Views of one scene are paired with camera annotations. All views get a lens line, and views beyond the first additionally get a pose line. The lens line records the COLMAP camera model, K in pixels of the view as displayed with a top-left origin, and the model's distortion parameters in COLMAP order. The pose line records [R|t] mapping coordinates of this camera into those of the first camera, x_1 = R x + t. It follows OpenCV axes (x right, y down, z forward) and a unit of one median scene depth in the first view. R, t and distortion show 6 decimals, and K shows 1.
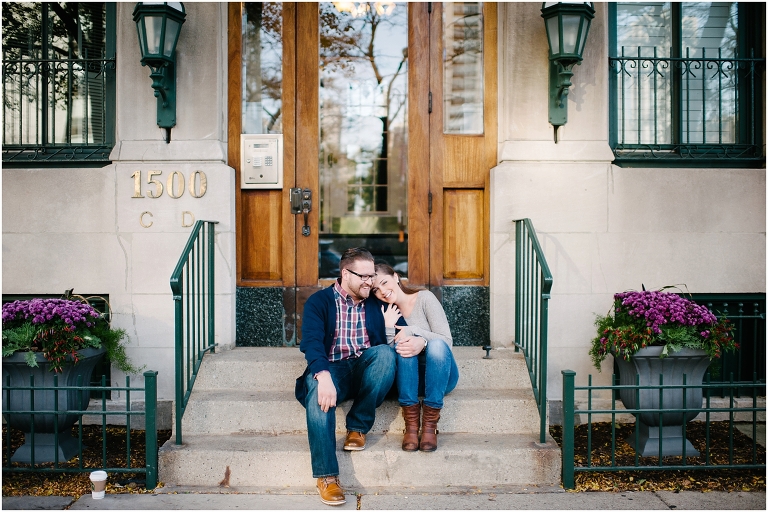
lens RADIAL K [[747.4, 0, 384.0], [0, 747.4, 256.0], [0, 0, 1]] dist [-0.116427, 0.179929]
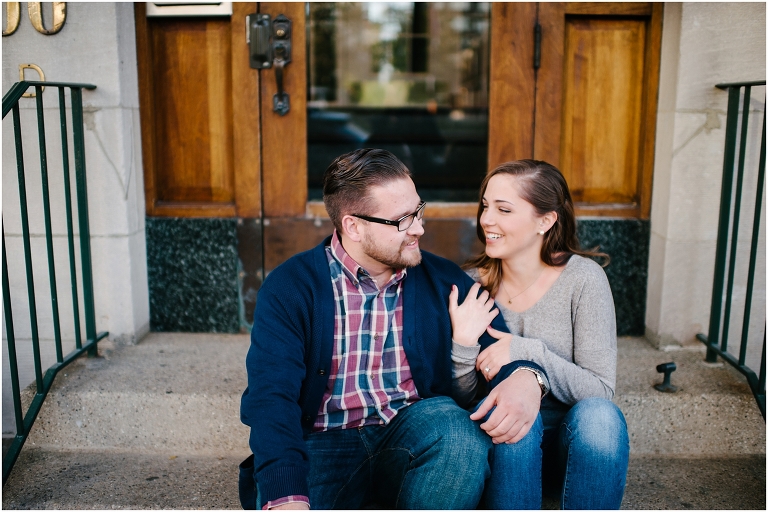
lens RADIAL K [[747.4, 0, 384.0], [0, 747.4, 256.0], [0, 0, 1]] dist [-0.116427, 0.179929]
pose [[0.999367, 0.010598, -0.033969, -0.019197], [-0.004697, 0.985550, 0.169319, -0.018475], [0.035273, -0.169053, 0.984976, 0.505857]]
